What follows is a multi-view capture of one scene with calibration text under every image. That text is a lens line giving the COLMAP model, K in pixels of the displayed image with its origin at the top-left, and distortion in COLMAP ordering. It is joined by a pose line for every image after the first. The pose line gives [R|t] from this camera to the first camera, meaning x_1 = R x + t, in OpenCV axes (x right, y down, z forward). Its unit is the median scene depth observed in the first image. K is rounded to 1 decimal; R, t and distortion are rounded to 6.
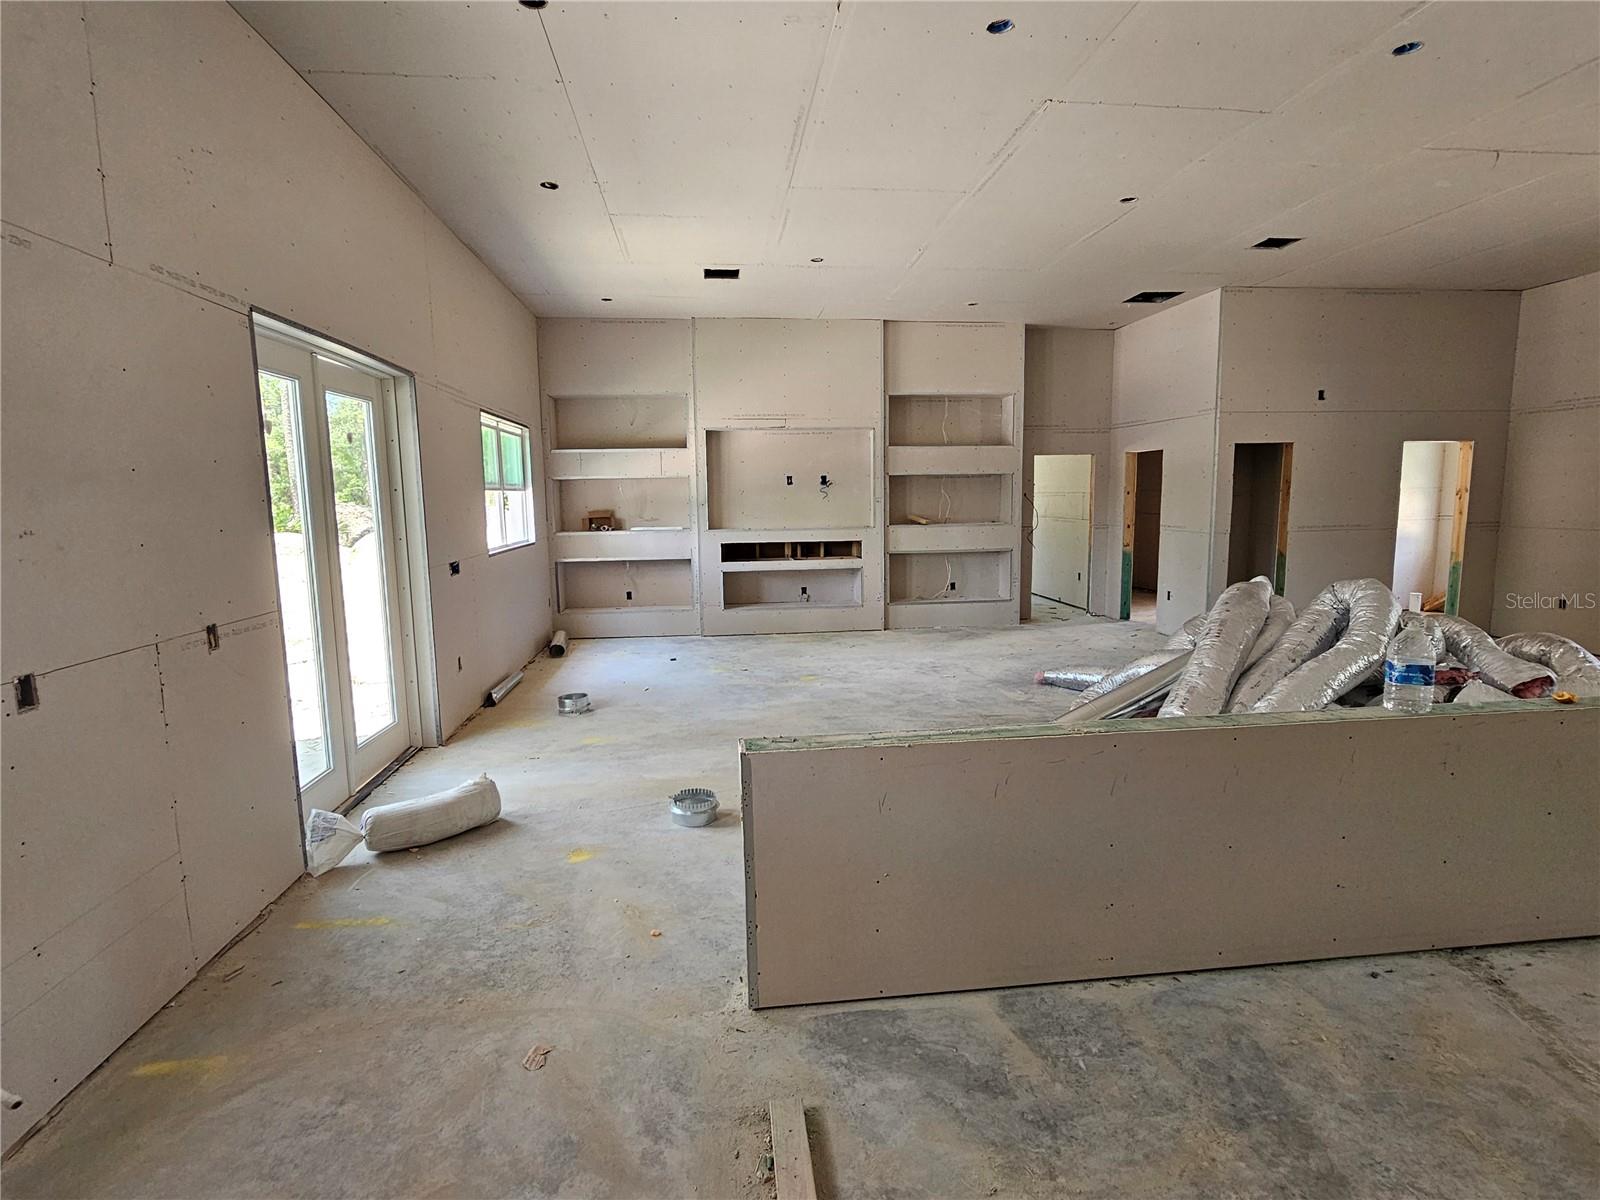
lens RADIAL K [[805.1, 0, 800.0], [0, 805.1, 600.0], [0, 0, 1]] dist [-0.004603, -0.000572]
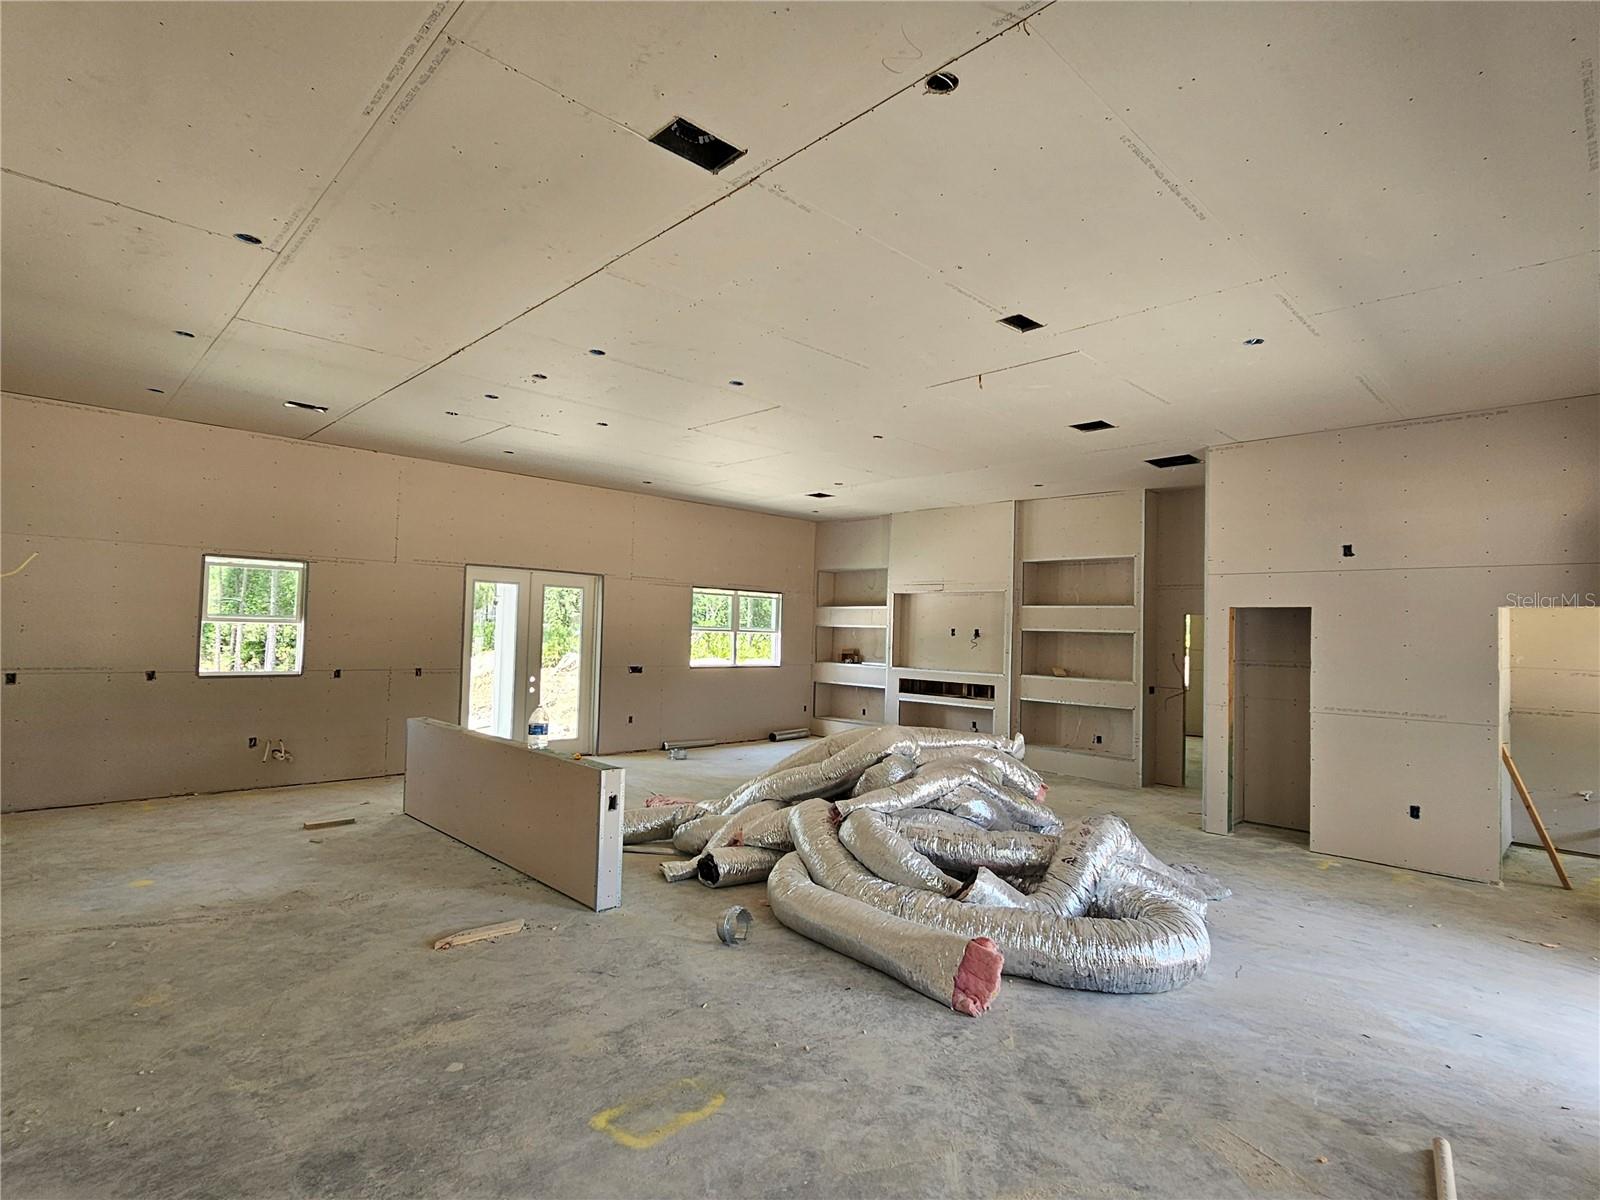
lens RADIAL K [[805.1, 0, 800.0], [0, 805.1, 600.0], [0, 0, 1]] dist [-0.004603, -0.000572]
pose [[0.621100, 0.002624, -0.783727, 0.813238], [-0.140814, 0.984095, -0.108300, -0.030917], [0.770978, 0.177625, 0.611590, 0.057527]]
